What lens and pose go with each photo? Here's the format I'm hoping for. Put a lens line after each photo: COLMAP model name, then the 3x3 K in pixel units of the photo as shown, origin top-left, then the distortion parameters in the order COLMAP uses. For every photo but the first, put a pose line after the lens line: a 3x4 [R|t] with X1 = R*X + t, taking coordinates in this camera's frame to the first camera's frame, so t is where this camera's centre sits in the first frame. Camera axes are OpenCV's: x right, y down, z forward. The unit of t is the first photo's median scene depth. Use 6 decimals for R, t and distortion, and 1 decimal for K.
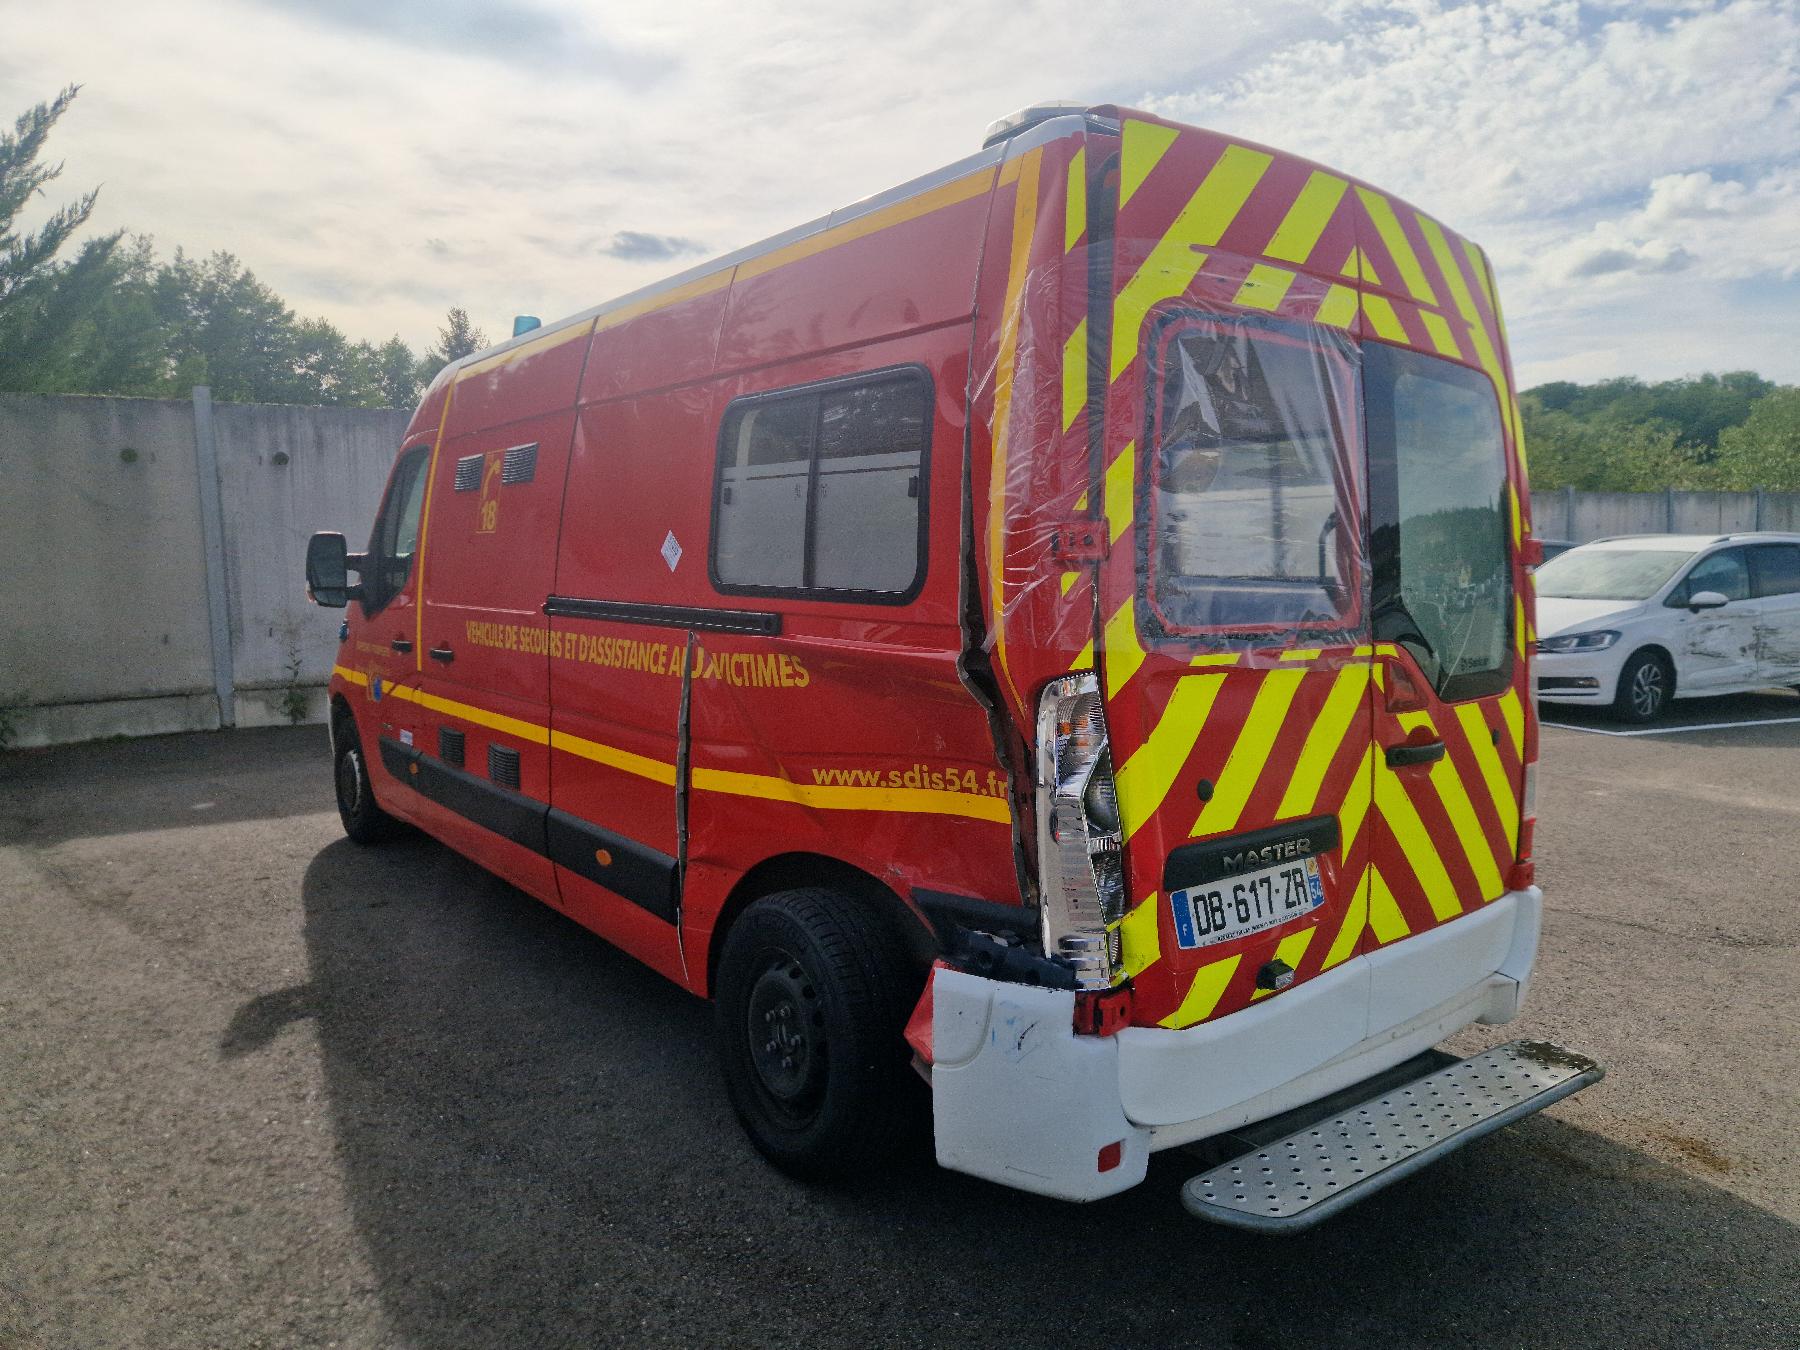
lens RADIAL K [[1219.4, 0, 900.0], [0, 1219.4, 675.0], [0, 0, 1]] dist [0.048724, -0.055709]
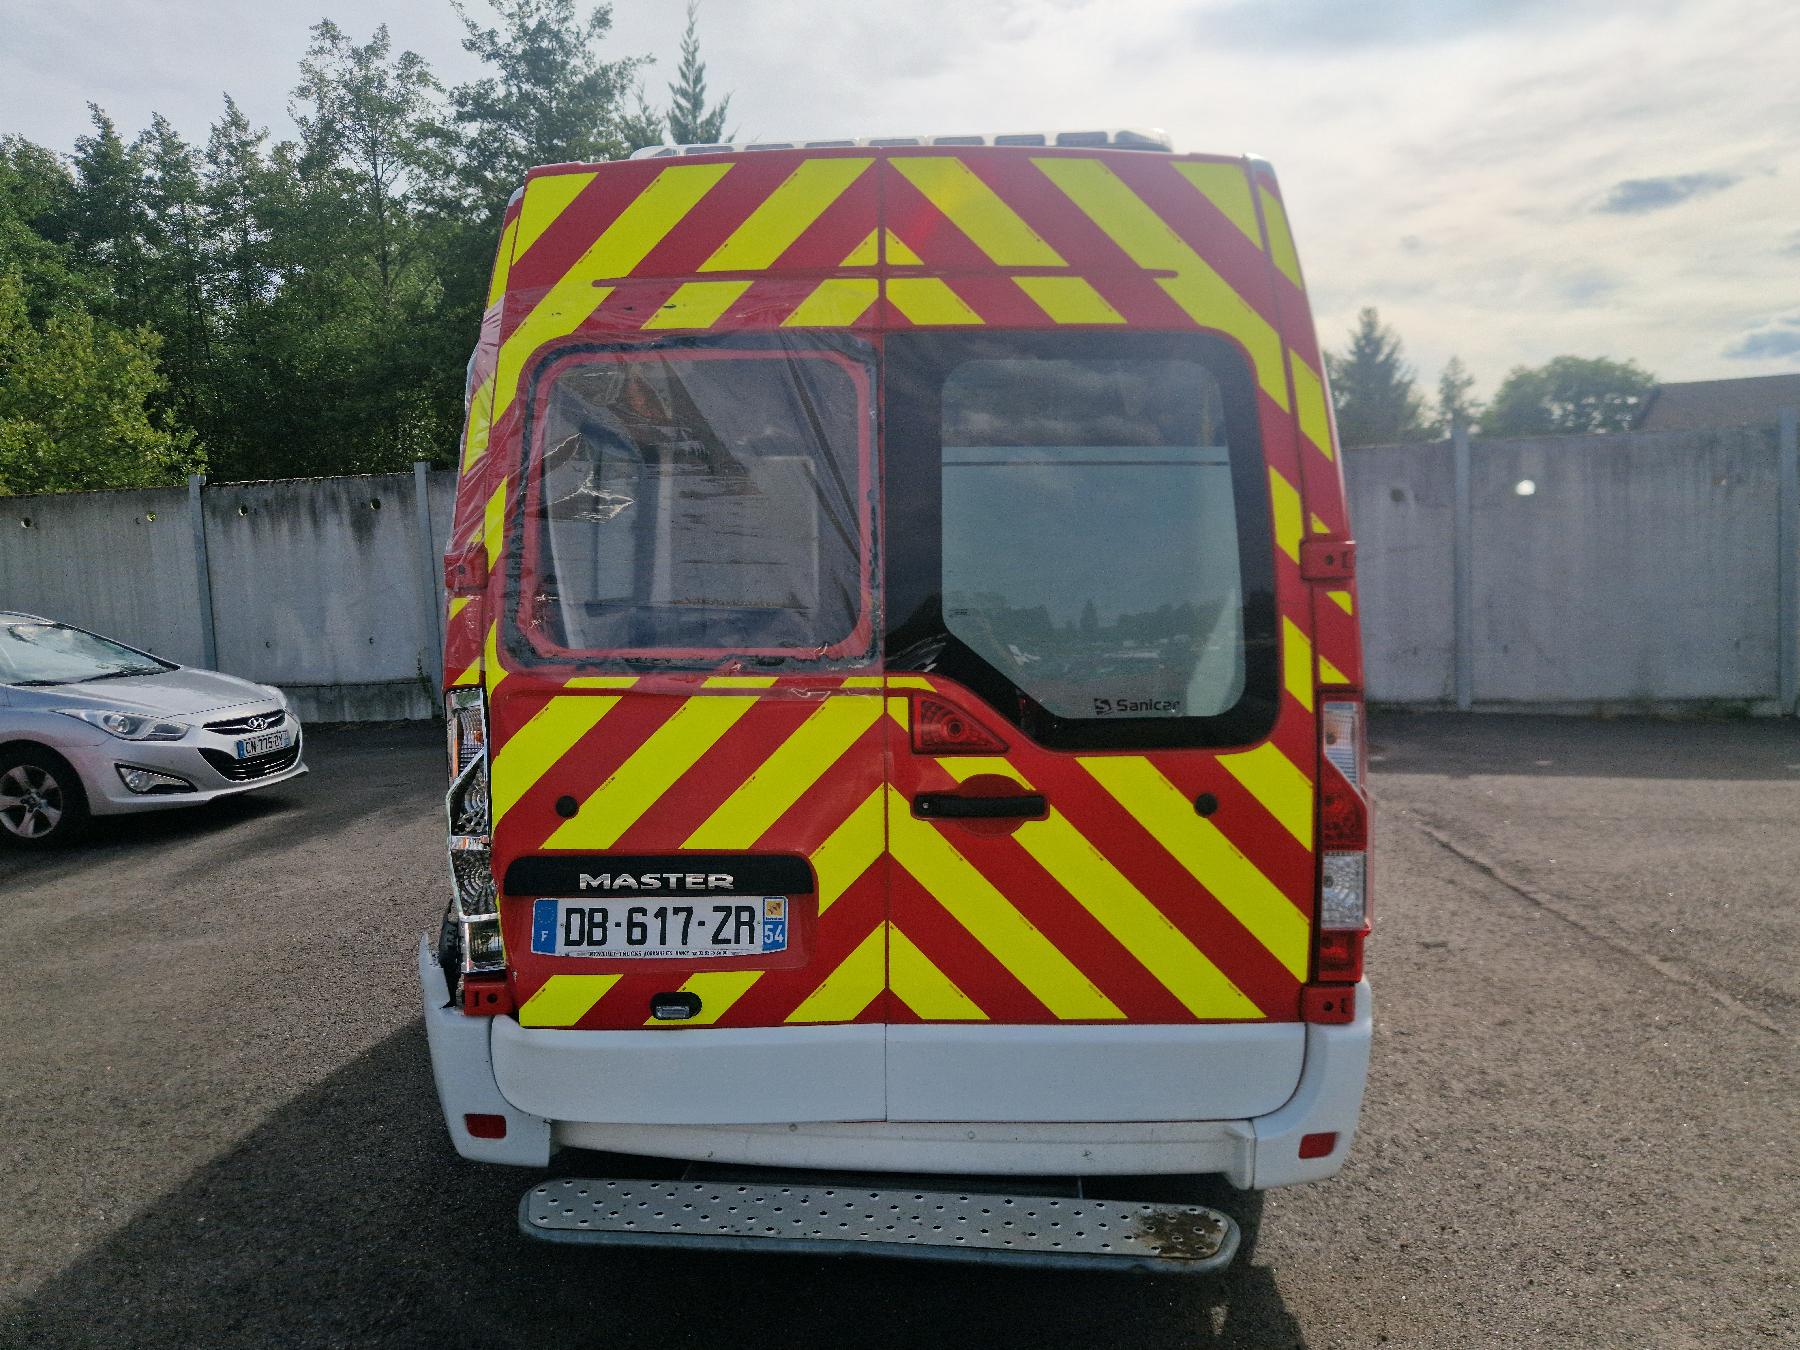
lens RADIAL K [[1225.7, 0, 938.0], [0, 1225.7, 677.0], [0, 0, 1]] dist [0.073763, -0.060451]
pose [[0.743115, 0.044556, -0.667679, 1.032389], [-0.043417, 0.998889, 0.018337, -0.042734], [0.667754, 0.015362, 0.744223, 0.373871]]
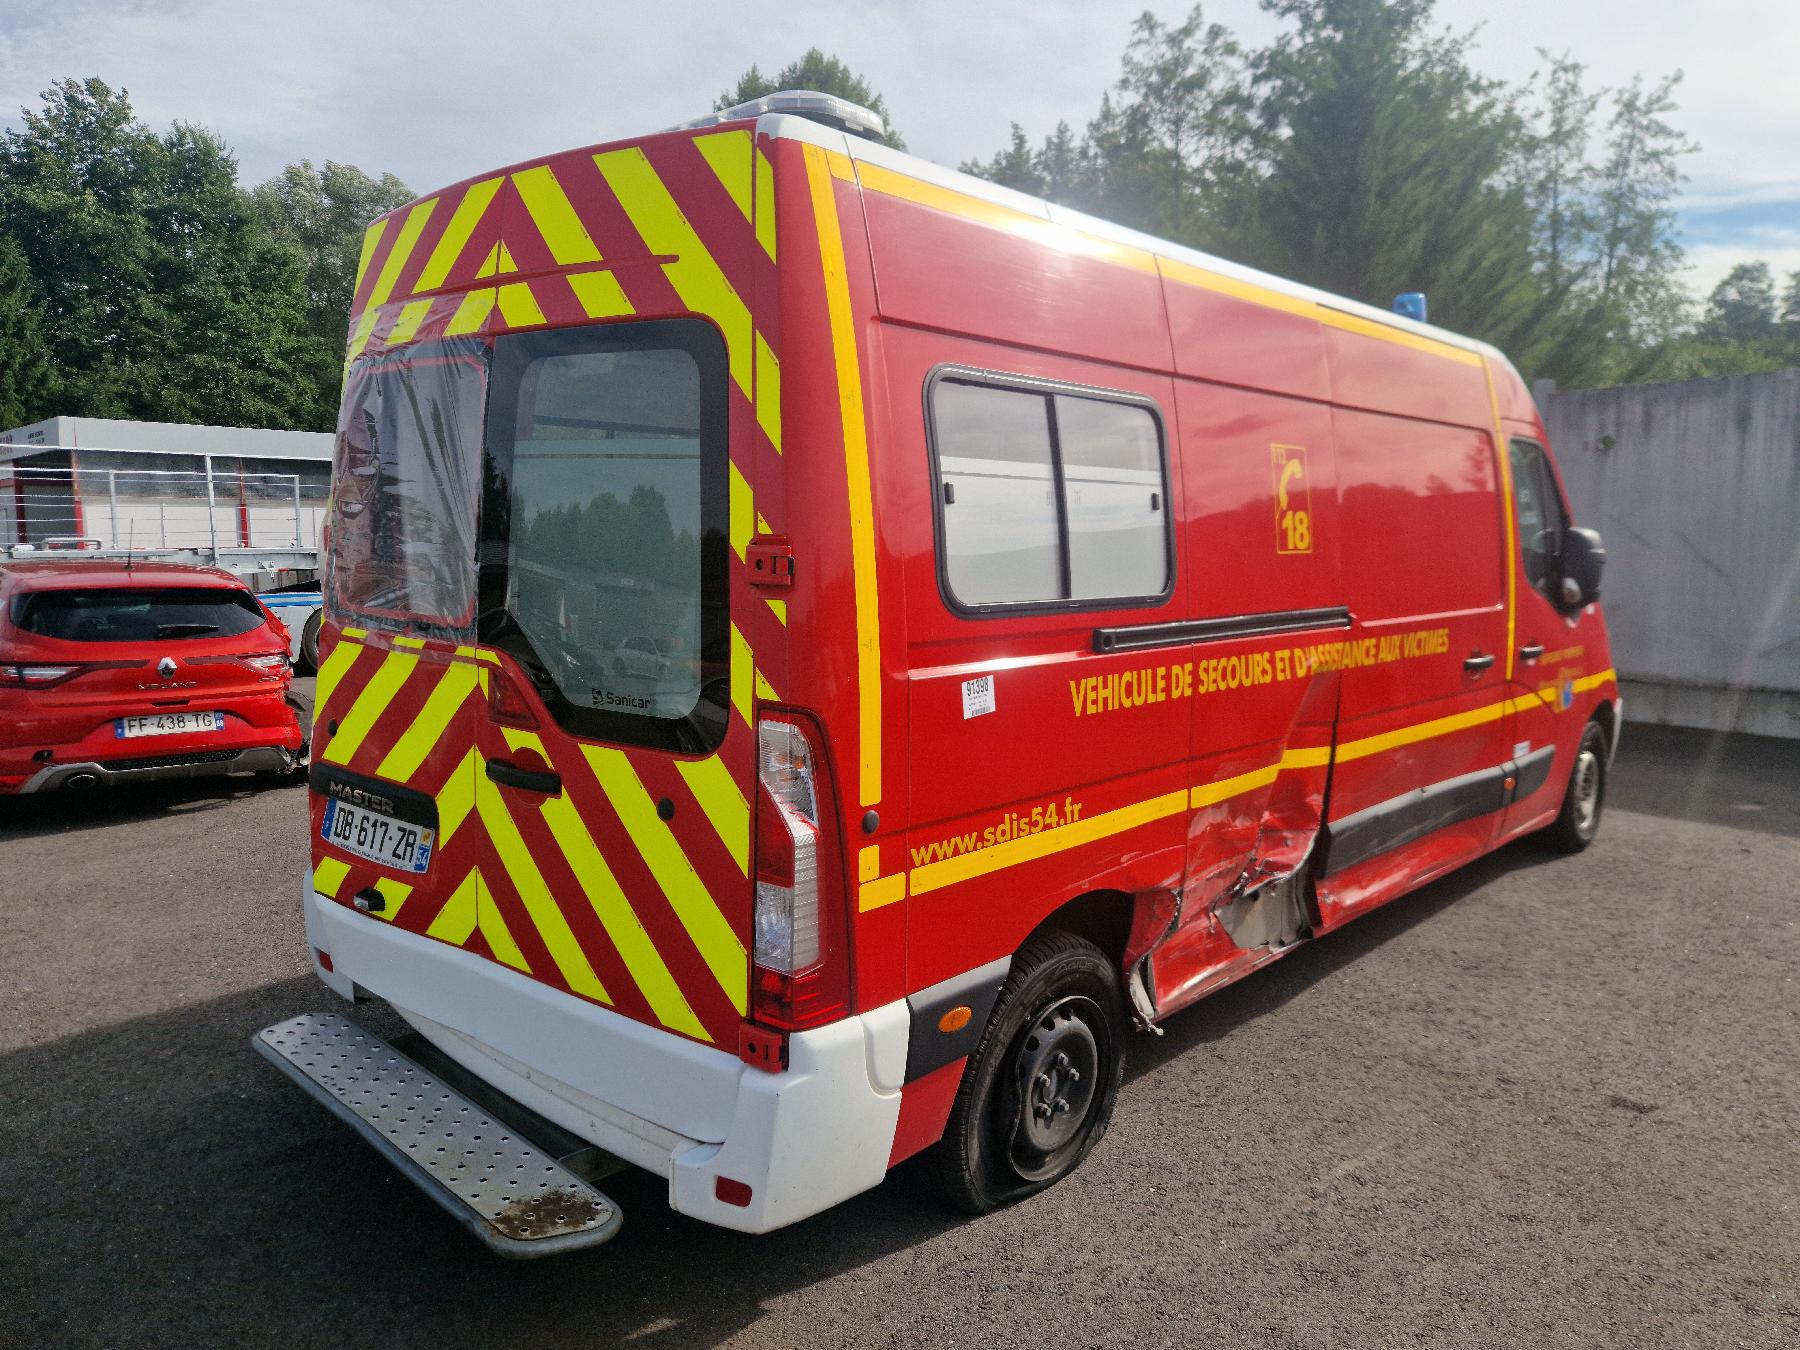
lens RADIAL K [[1234.2, 0, 905.2], [0, 1234.2, 679.5], [0, 0, 1]] dist [0.080731, -0.087177]
pose [[0.171593, 0.120837, -0.977729, 1.465627], [-0.106030, 0.988950, 0.103615, -0.143457], [0.979445, 0.085889, 0.182509, 1.185235]]
